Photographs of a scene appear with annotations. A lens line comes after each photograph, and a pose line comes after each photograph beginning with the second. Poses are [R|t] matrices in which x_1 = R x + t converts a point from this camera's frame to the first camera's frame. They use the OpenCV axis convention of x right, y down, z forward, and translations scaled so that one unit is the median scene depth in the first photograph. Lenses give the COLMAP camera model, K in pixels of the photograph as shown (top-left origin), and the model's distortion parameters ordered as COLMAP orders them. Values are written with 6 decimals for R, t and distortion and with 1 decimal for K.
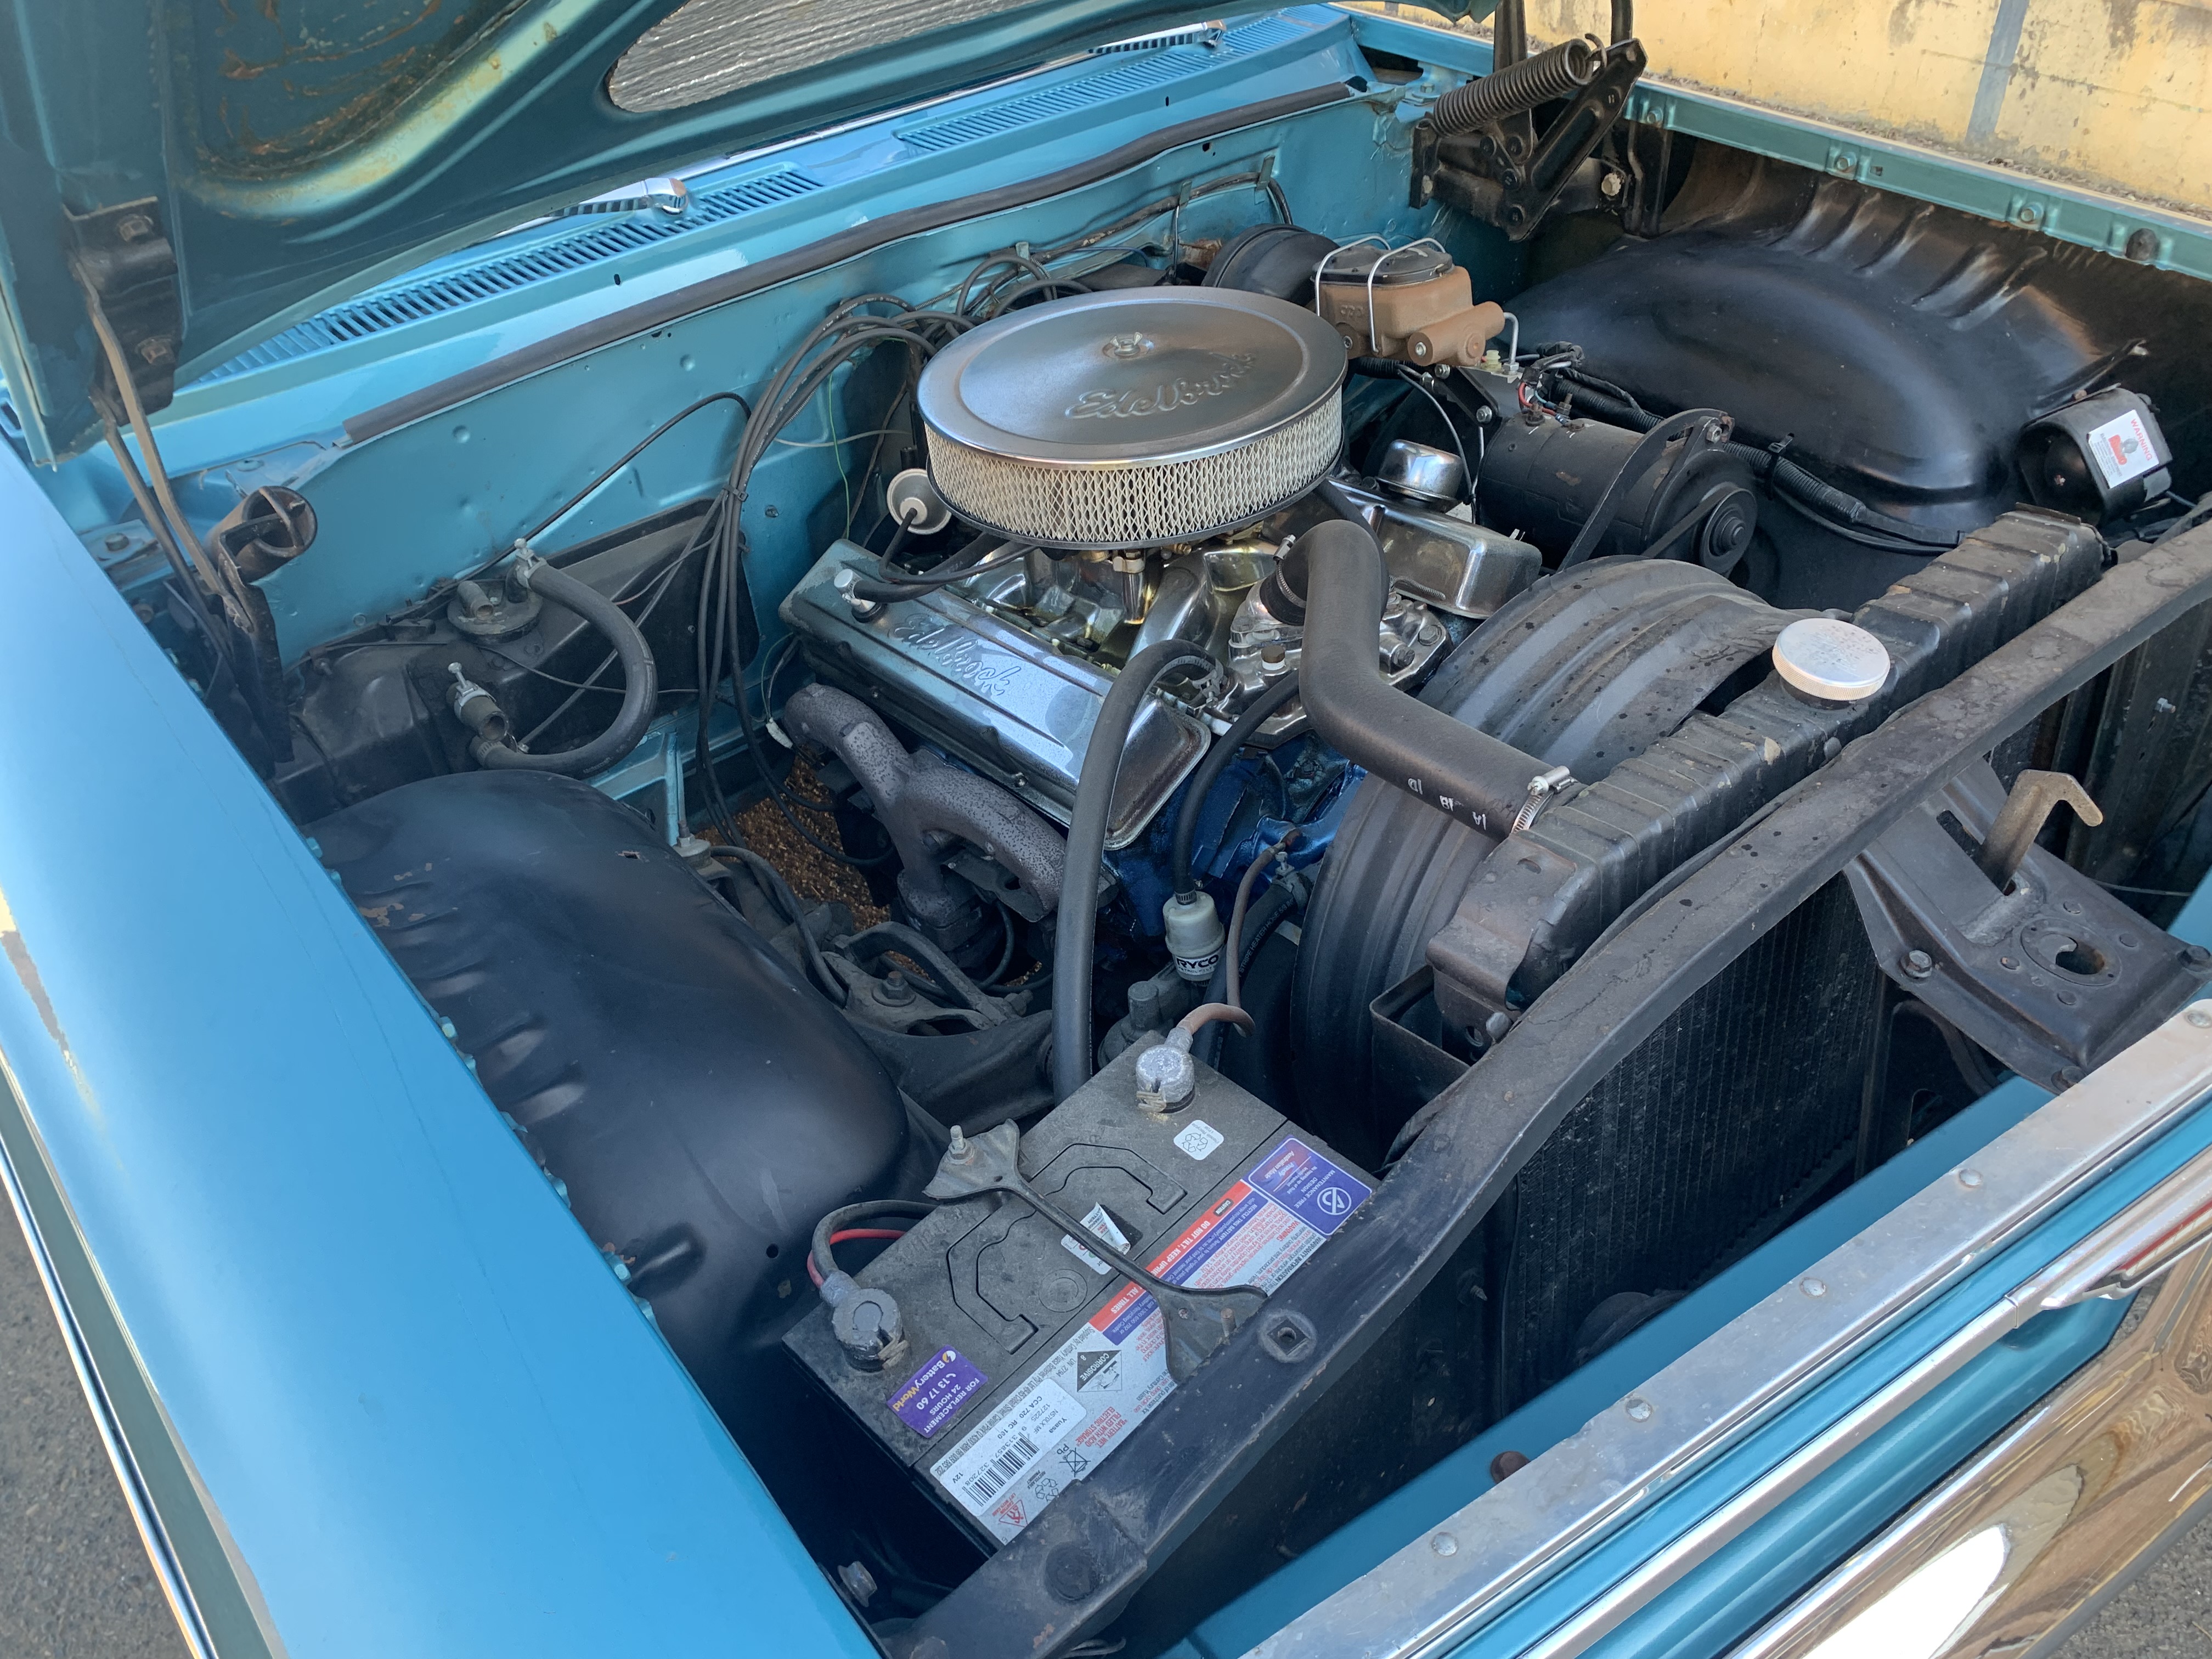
lens RADIAL K [[1696.5, 0, 1096.0], [0, 1696.5, 882.0], [0, 0, 1]] dist [0.010608, -0.002863]
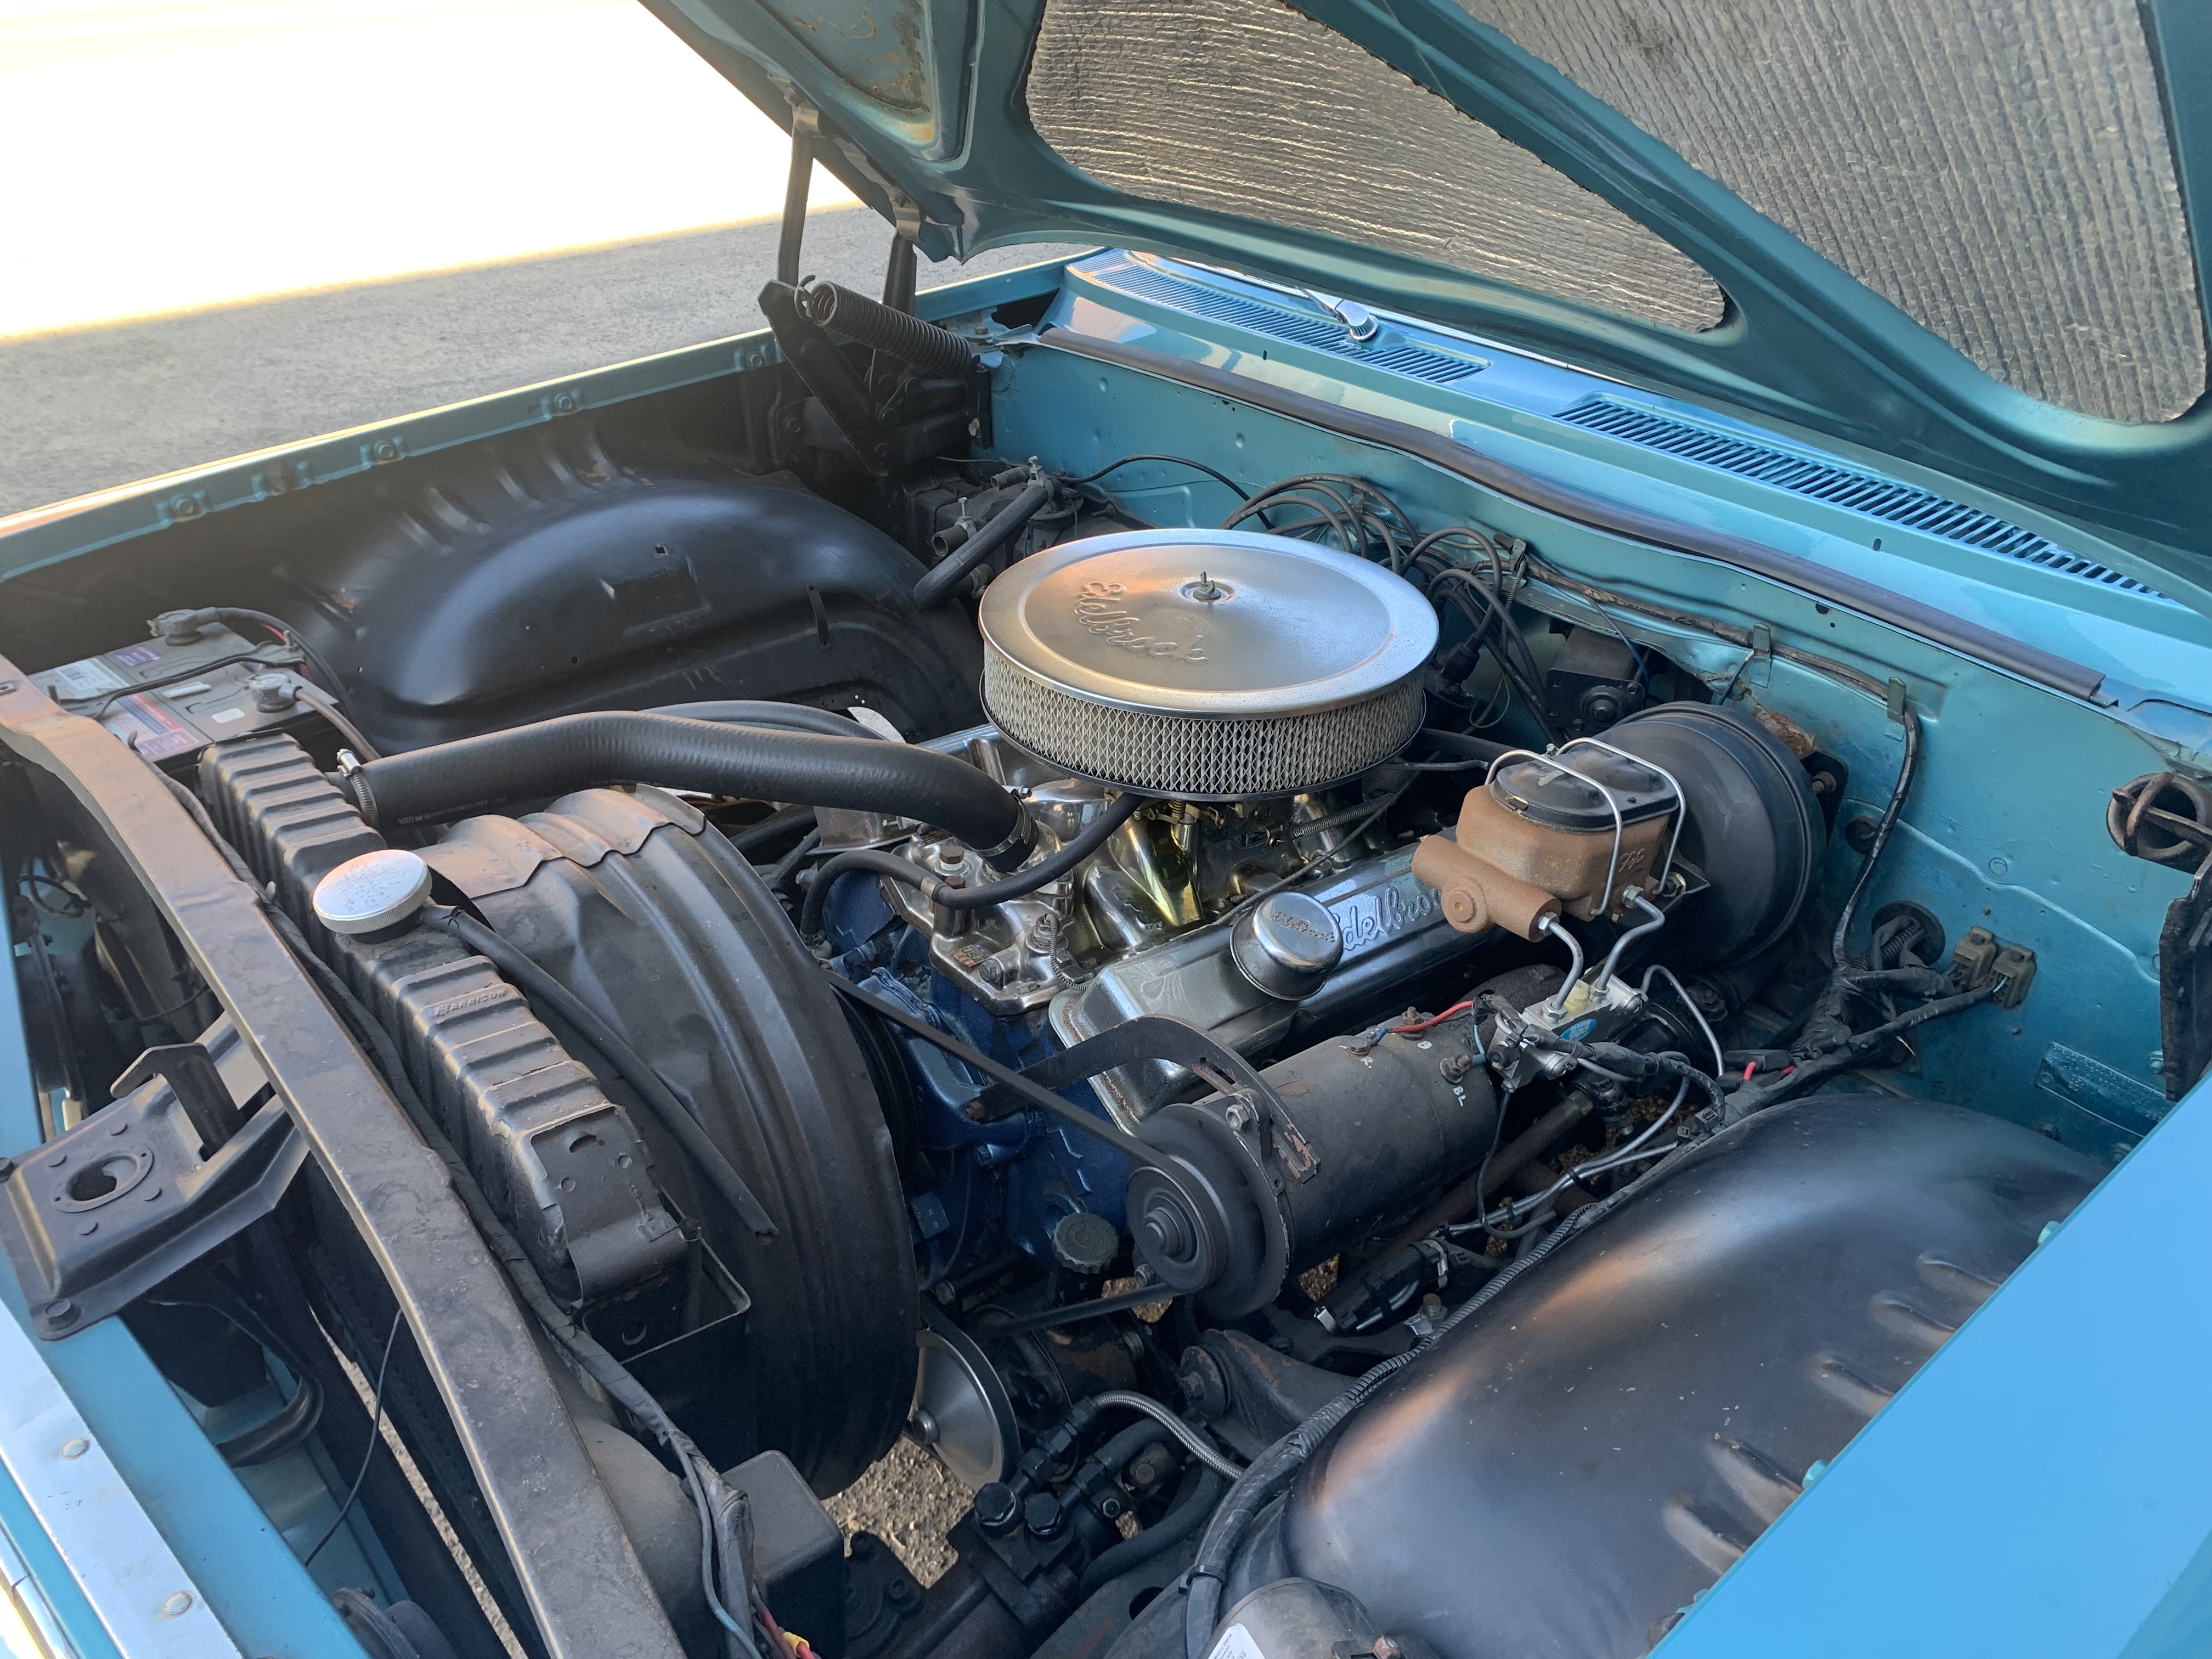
lens RADIAL K [[1696.5, 0, 1096.0], [0, 1696.5, 882.0], [0, 0, 1]] dist [0.010608, -0.002863]
pose [[-0.002990, 0.597780, -0.801655, 0.731382], [-0.645317, 0.611244, 0.458201, -0.510956], [0.763909, 0.518691, 0.383930, 0.575767]]
